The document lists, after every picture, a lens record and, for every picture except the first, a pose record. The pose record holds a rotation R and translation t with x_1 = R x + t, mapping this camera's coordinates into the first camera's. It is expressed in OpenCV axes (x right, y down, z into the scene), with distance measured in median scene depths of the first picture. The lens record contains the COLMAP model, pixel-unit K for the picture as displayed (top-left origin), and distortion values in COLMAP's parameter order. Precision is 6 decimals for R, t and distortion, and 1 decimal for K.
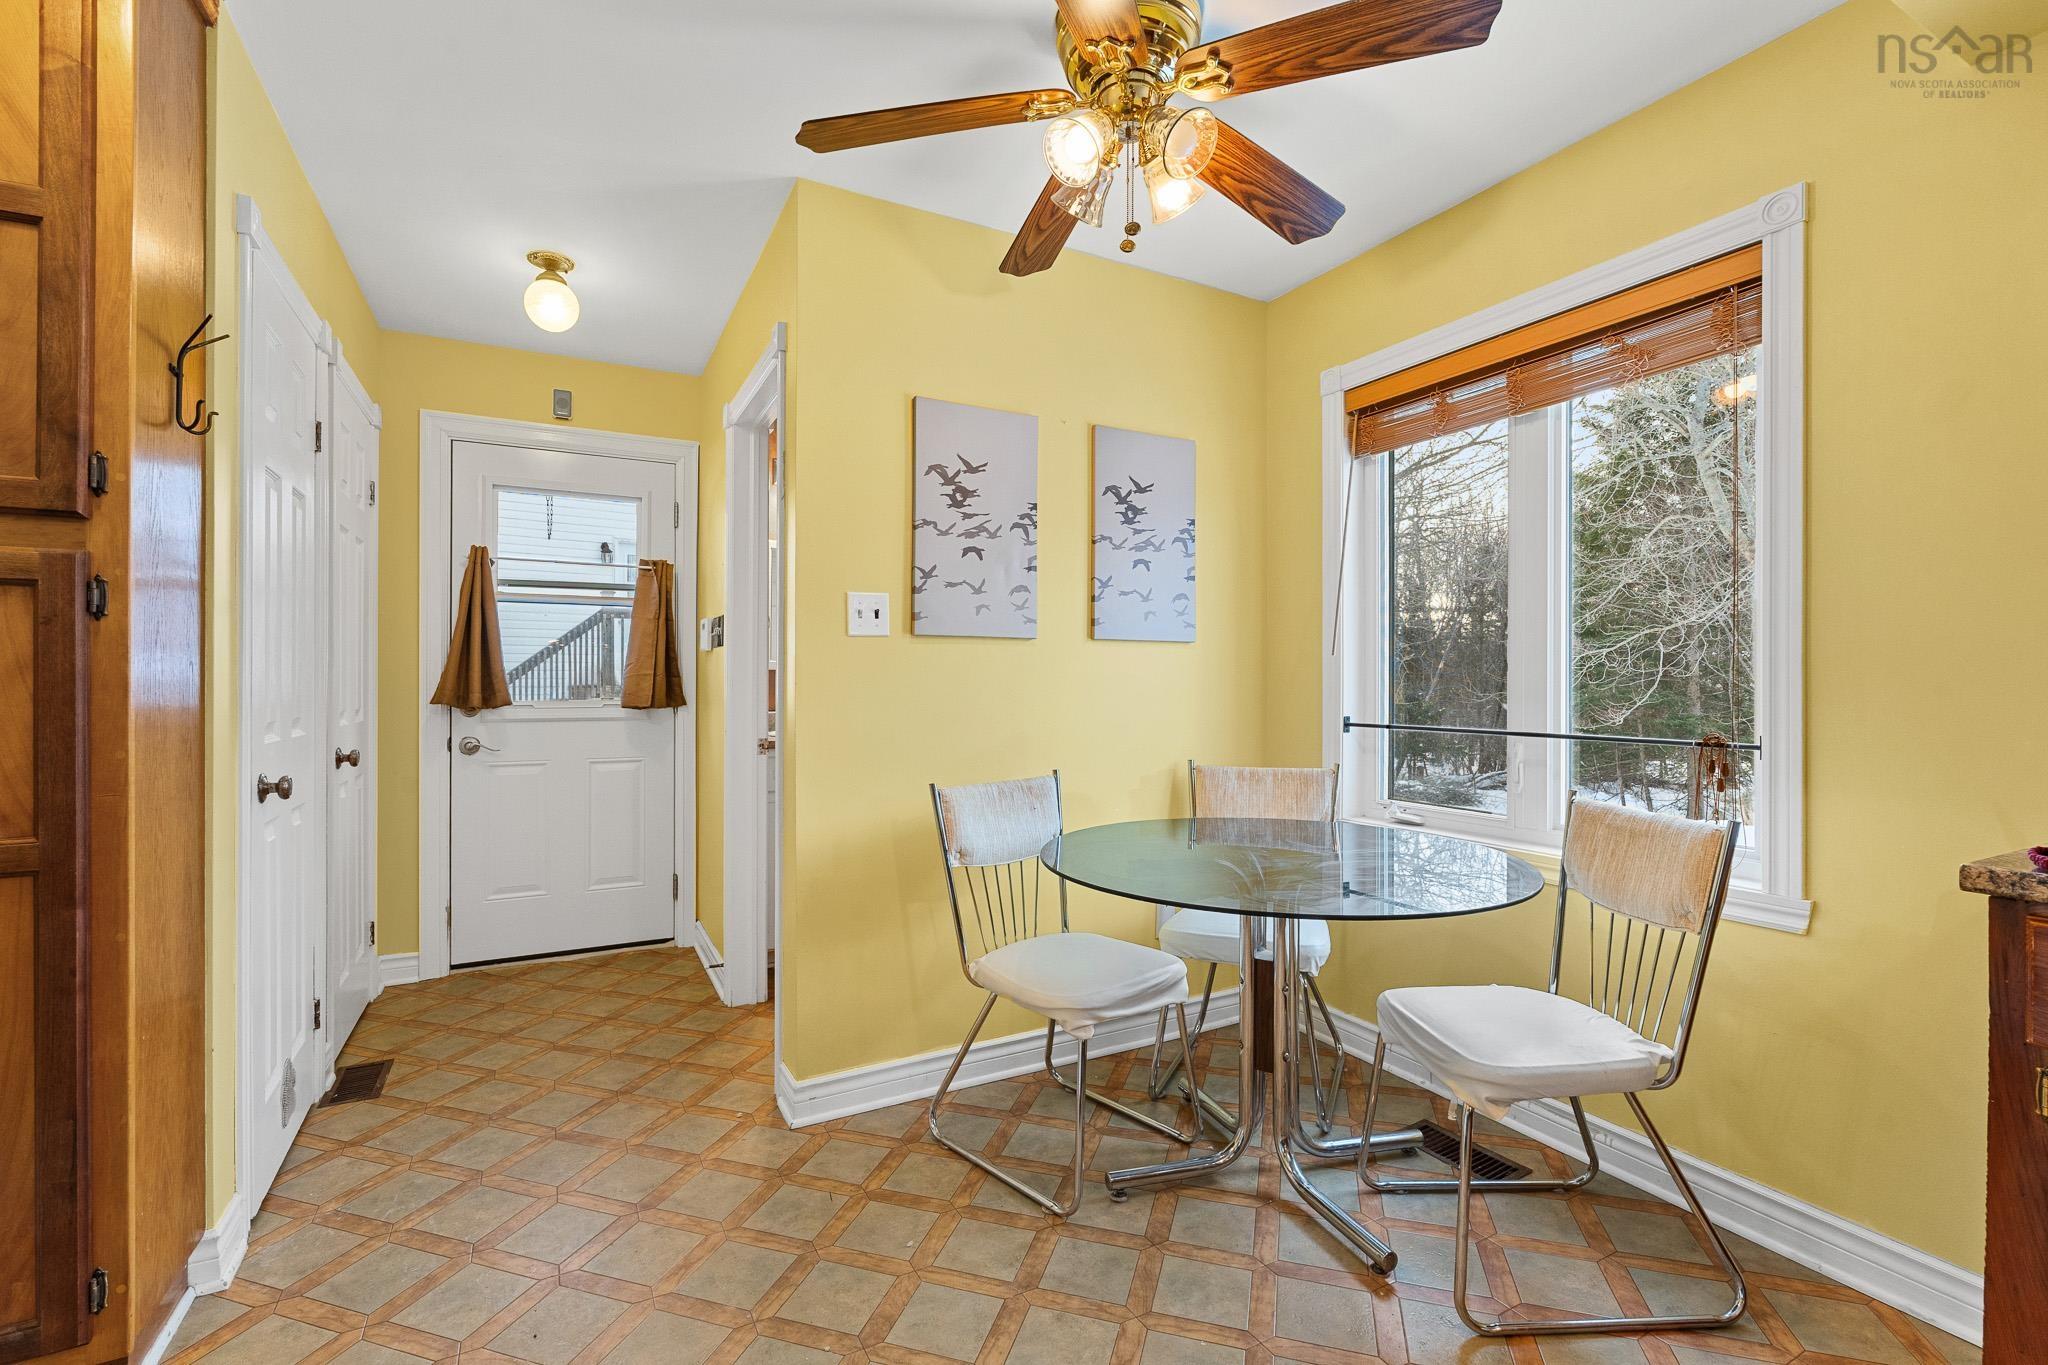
lens RADIAL K [[896.0, 0, 1020.7], [0, 896.0, 678.1], [0, 0, 1]] dist [-0.007087, 0.000916]
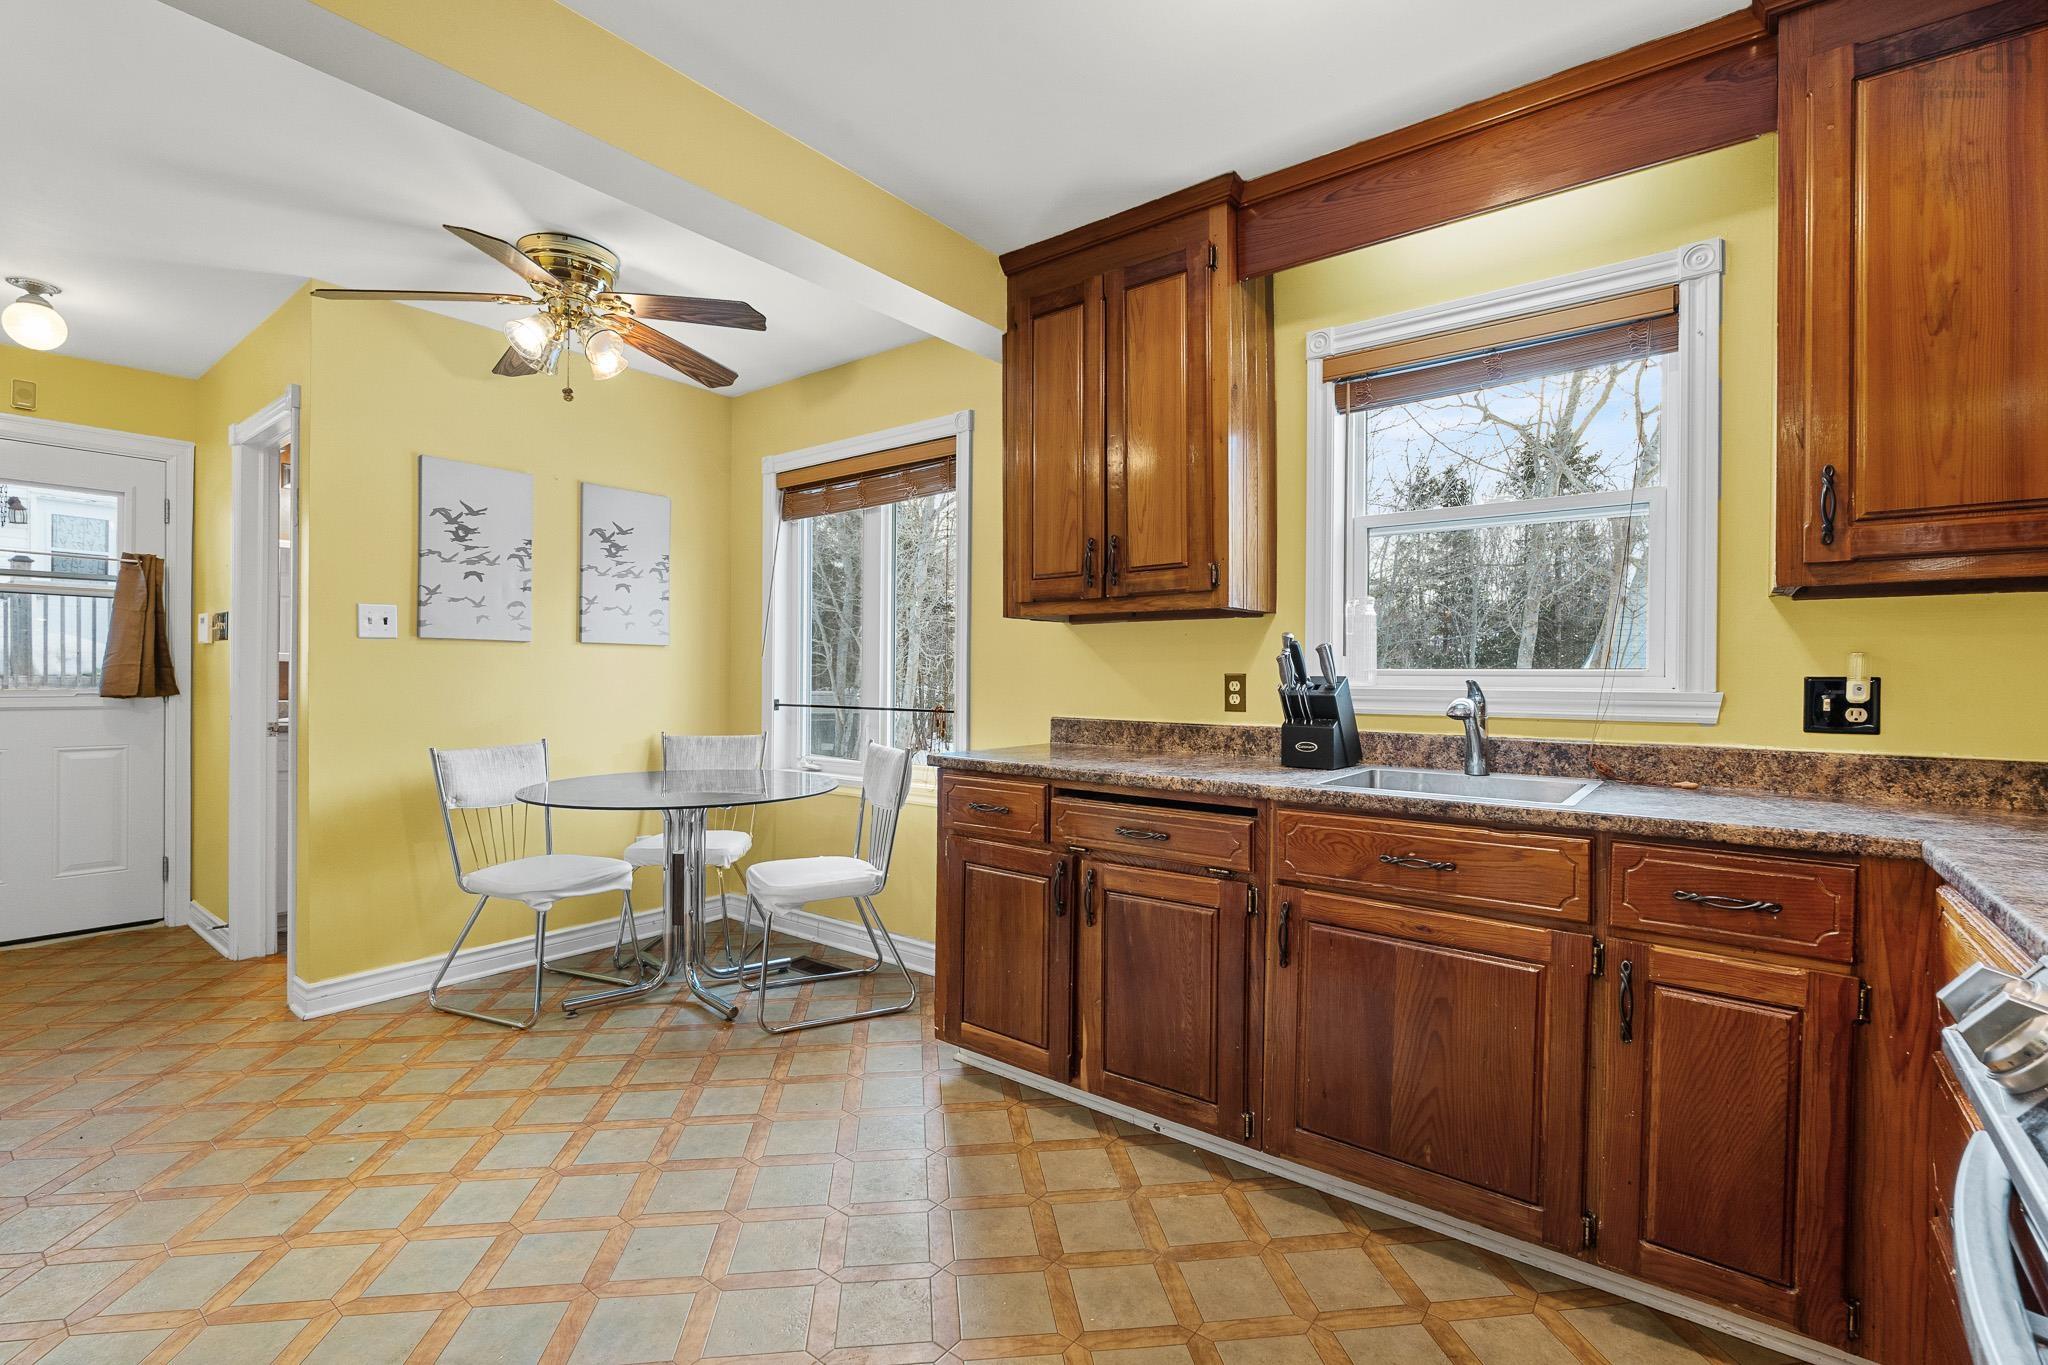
lens RADIAL K [[896.0, 0, 1013.1], [0, 896.0, 678.9], [0, 0, 1]] dist [-0.007087, 0.000916]
pose [[0.912338, 0.003480, 0.409423, 0.138906], [-0.006691, 0.999957, 0.006409, -0.002066], [-0.409383, -0.008587, 0.912322, -0.551037]]
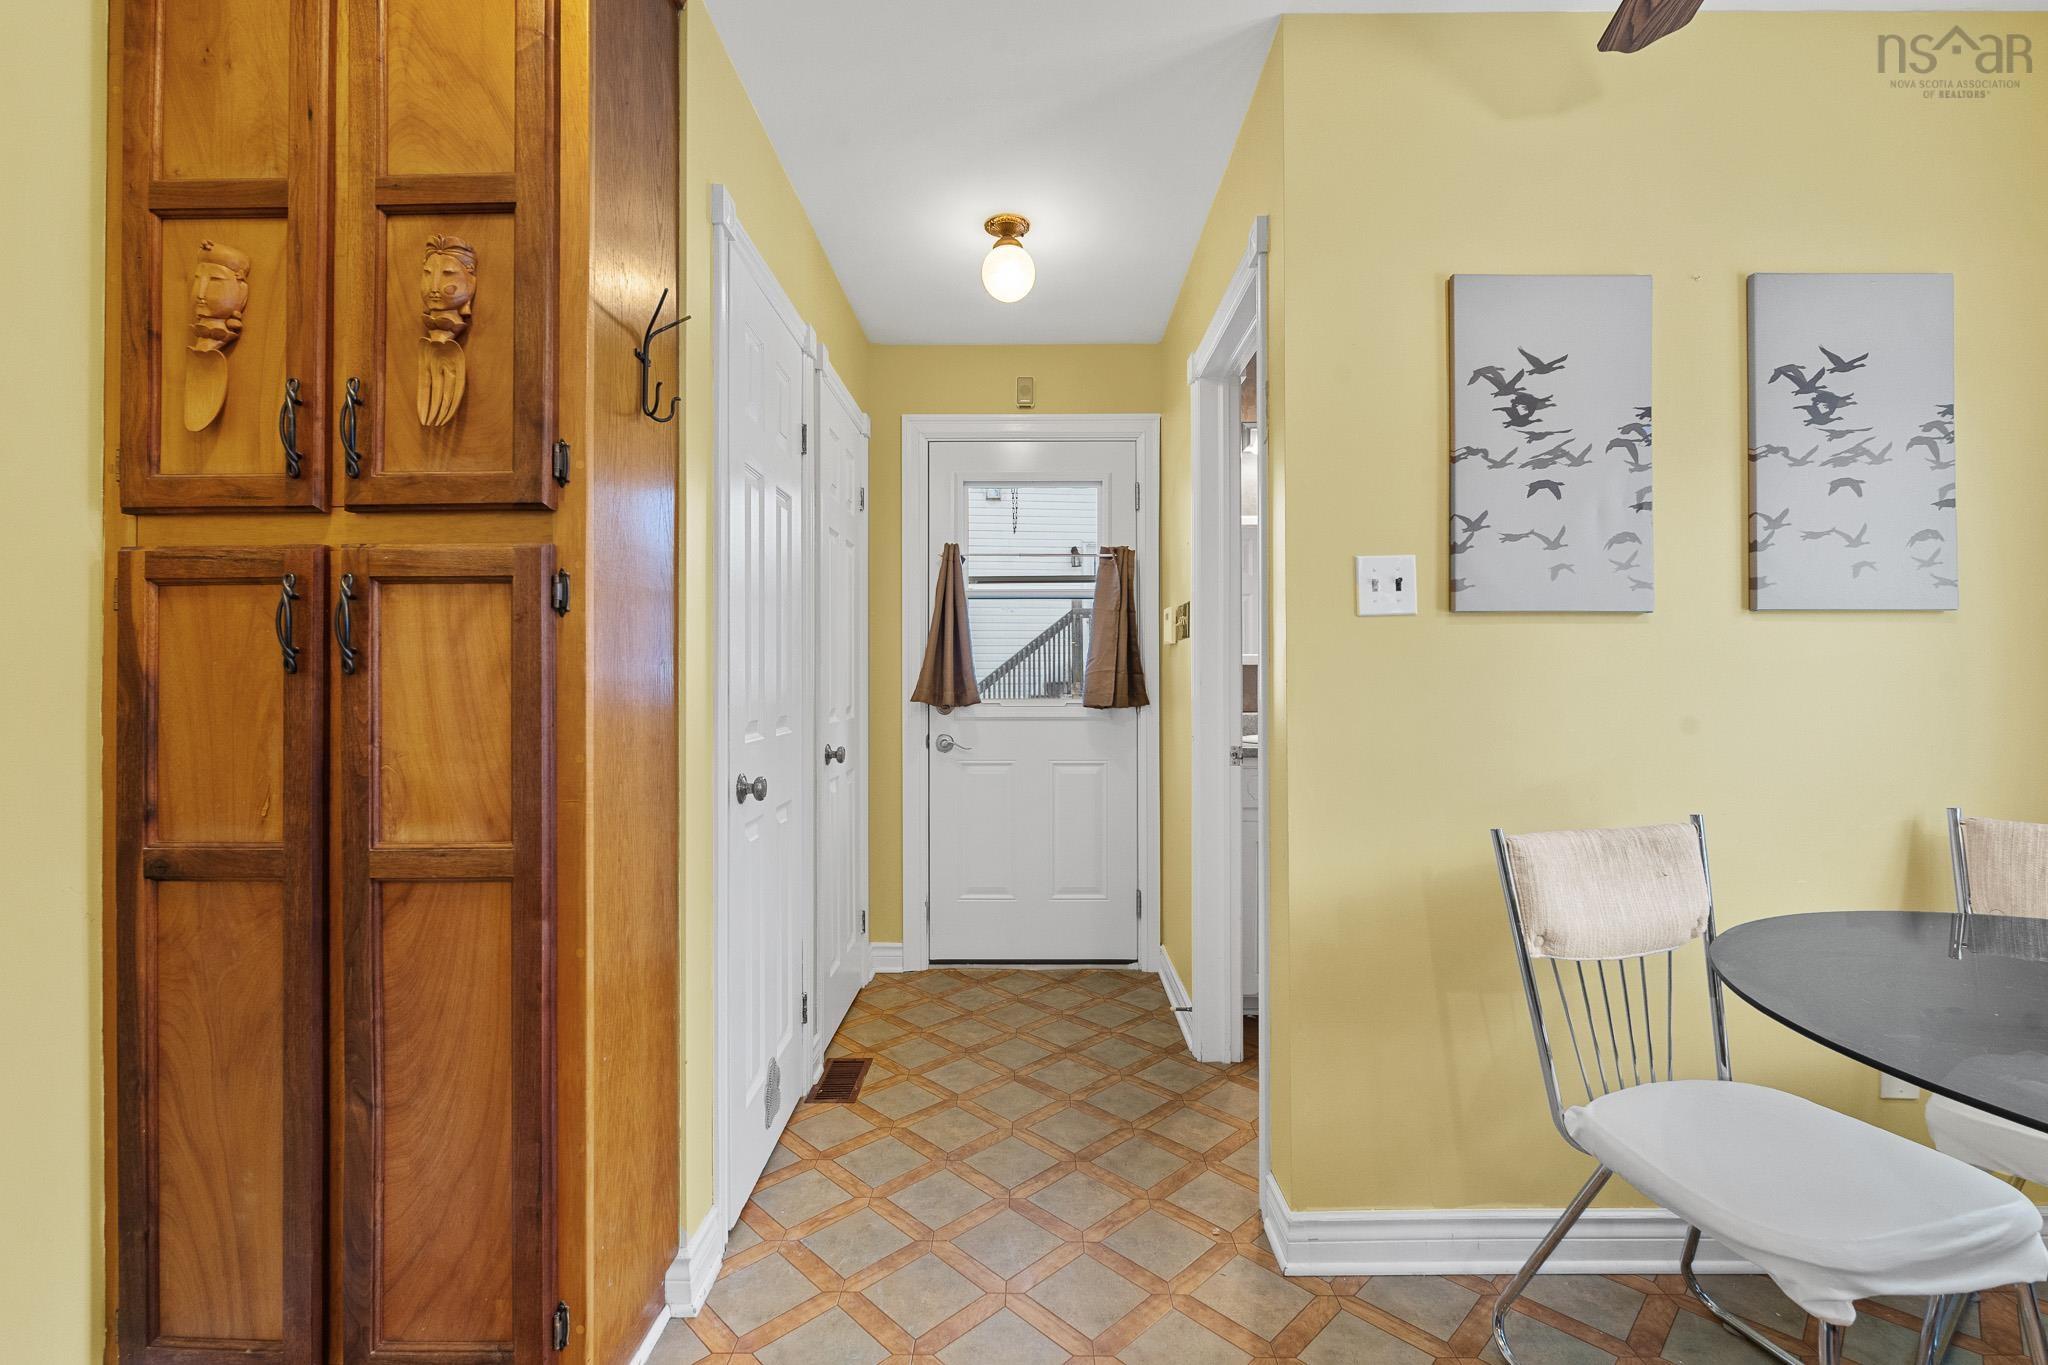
lens RADIAL K [[896.0, 0, 1021.9], [0, 896.0, 668.2], [0, 0, 1]] dist [-0.007087, 0.000916]
pose [[0.878638, -0.008510, -0.477412, -0.083593], [0.005072, 0.999951, -0.008489, 0.000477], [0.477461, 0.005037, 0.878639, 0.220881]]
